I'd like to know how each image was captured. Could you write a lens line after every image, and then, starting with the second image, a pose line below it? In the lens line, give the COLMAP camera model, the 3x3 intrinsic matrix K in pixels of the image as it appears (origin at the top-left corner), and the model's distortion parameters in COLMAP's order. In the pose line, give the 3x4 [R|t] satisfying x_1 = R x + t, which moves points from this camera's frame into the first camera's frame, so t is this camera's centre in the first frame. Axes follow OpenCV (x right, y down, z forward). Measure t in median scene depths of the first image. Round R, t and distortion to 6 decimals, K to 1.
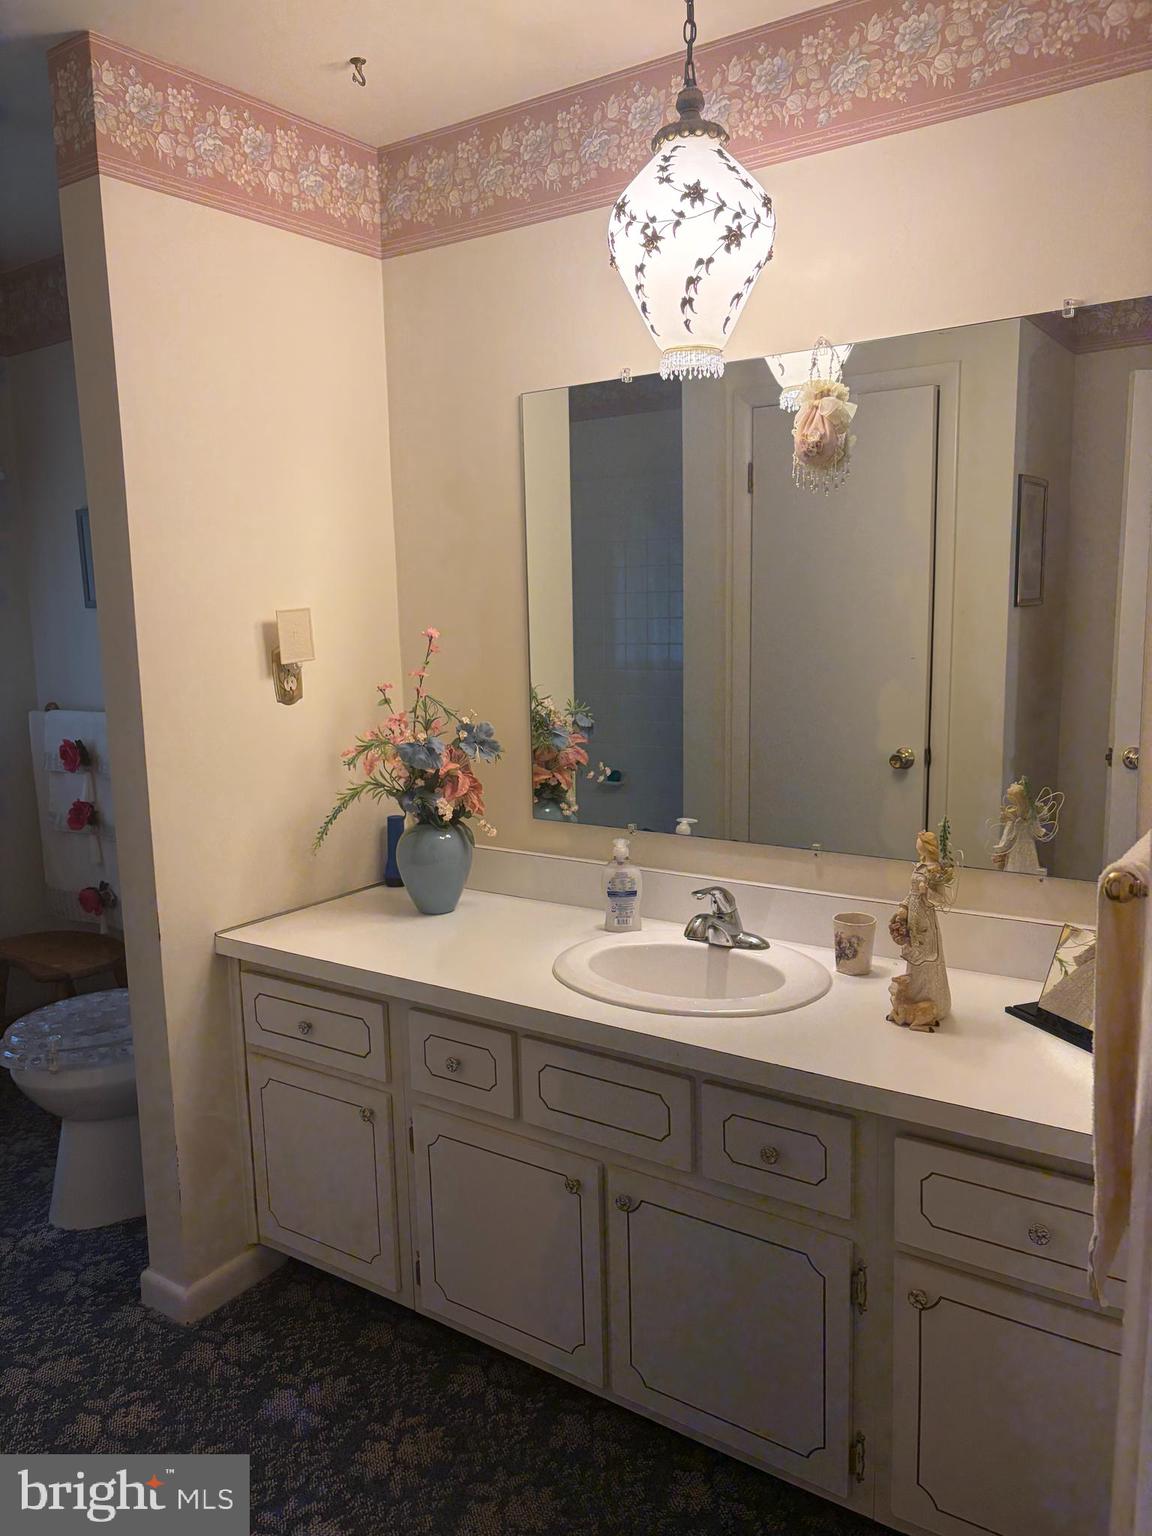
lens RADIAL K [[1154.5, 0, 573.5], [0, 1154.5, 764.4], [0, 0, 1]] dist [0.042394, -0.053047]
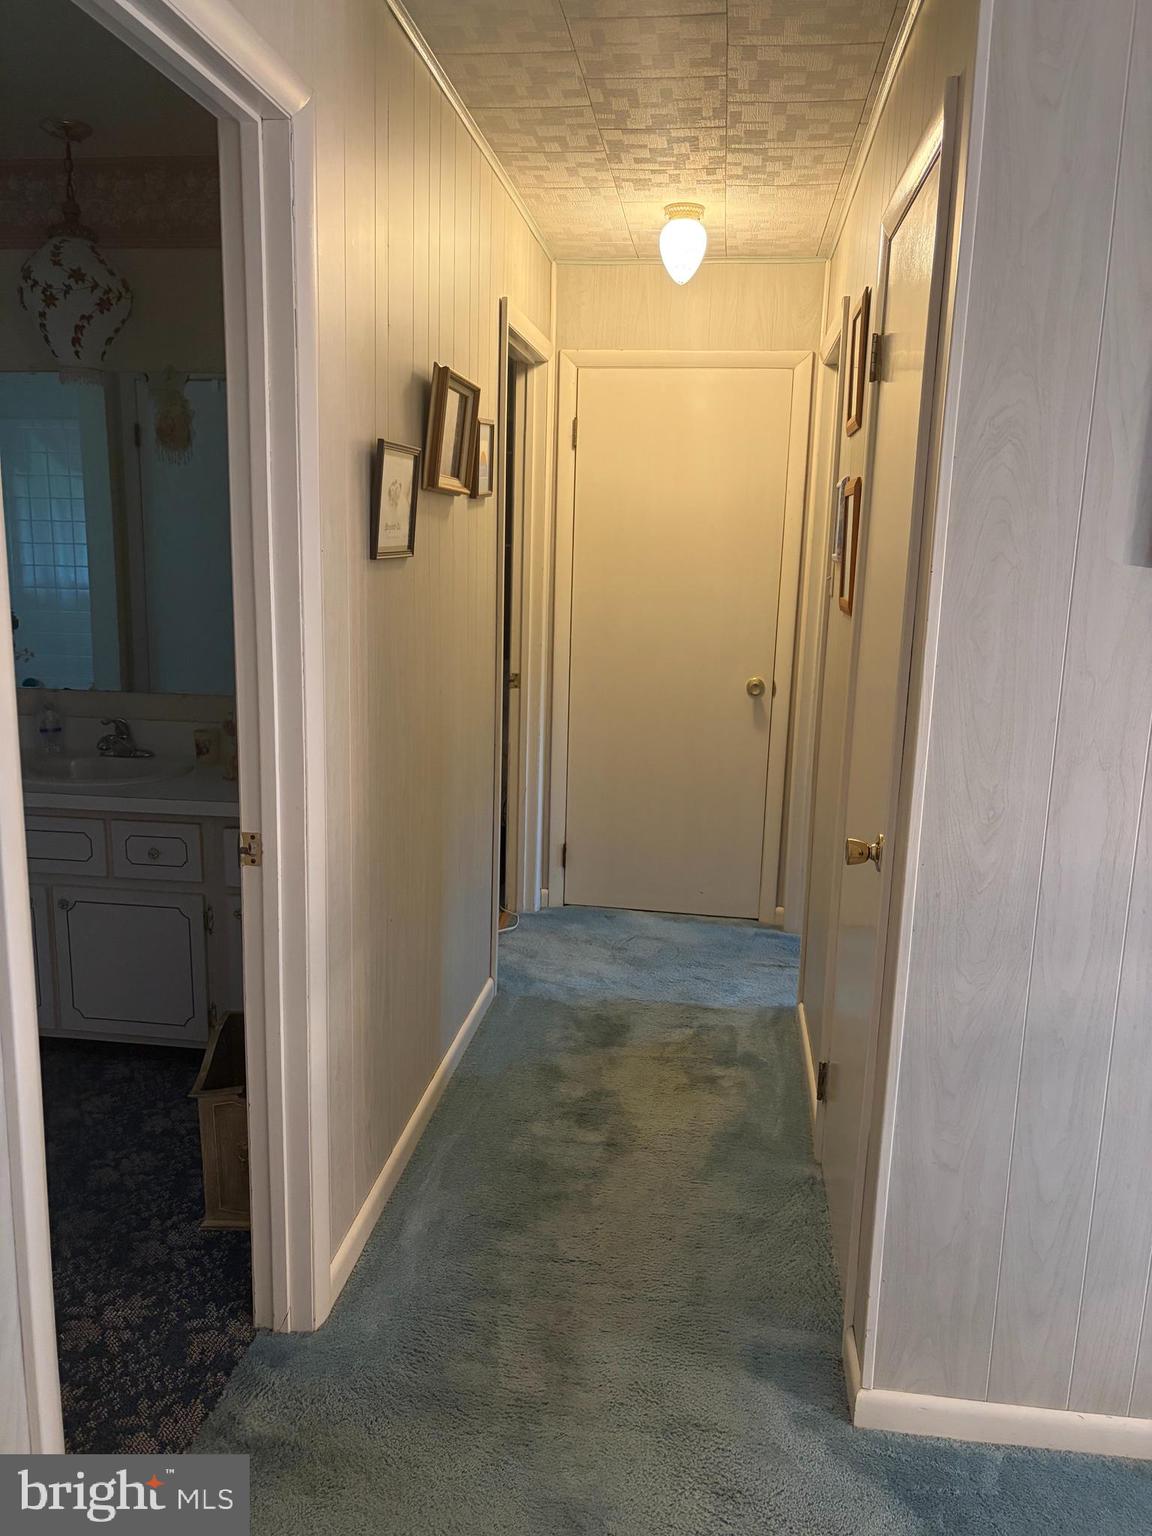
lens RADIAL K [[1154.5, 0, 563.0], [0, 1154.5, 775.7], [0, 0, 1]] dist [0.042394, -0.053047]
pose [[0.889948, -0.050735, 0.453232, -0.062151], [0.025908, 0.997812, 0.060823, 0.118327], [-0.455326, -0.042387, 0.889315, -0.758191]]
